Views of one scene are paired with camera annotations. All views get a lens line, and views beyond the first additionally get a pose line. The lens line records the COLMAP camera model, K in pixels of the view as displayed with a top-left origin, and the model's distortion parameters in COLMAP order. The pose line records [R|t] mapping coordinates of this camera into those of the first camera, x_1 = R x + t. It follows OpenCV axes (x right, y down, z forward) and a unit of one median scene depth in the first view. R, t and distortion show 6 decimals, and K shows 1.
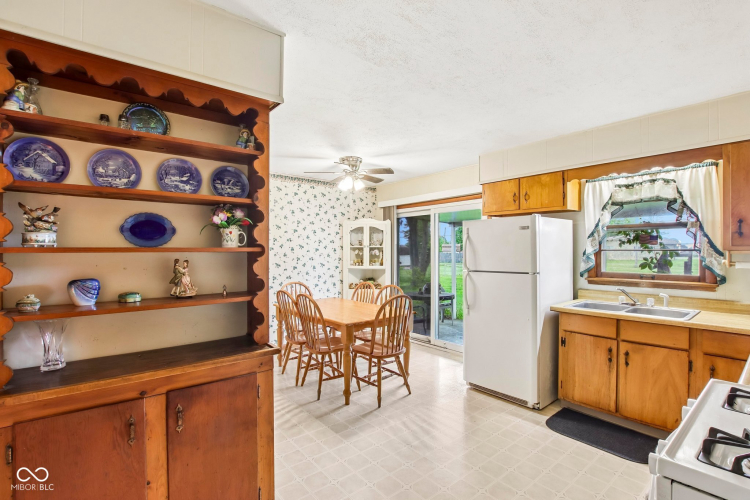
lens RADIAL K [[352.5, 0, 382.4], [0, 352.5, 249.5], [0, 0, 1]] dist [-0.032578, 0.002660]
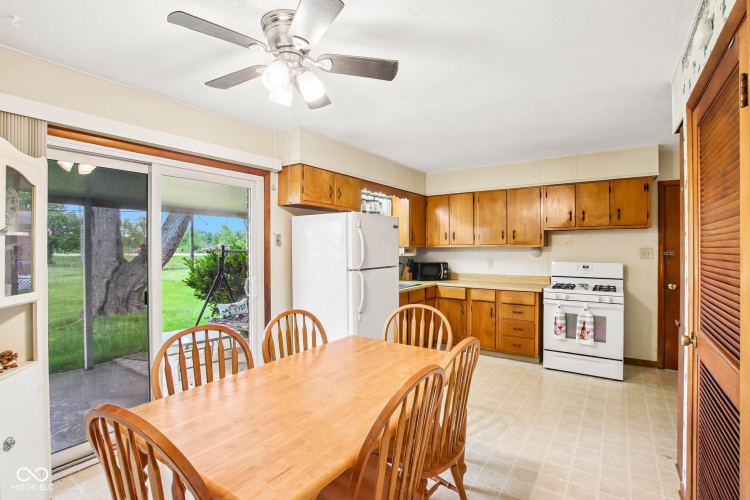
lens RADIAL K [[352.5, 0, 378.9], [0, 352.5, 247.8], [0, 0, 1]] dist [-0.032578, 0.002660]
pose [[-0.276666, -0.000118, 0.960966, -0.765278], [-0.001119, 0.999999, -0.000199, 0.007962], [-0.960965, -0.001130, -0.276666, 1.515213]]
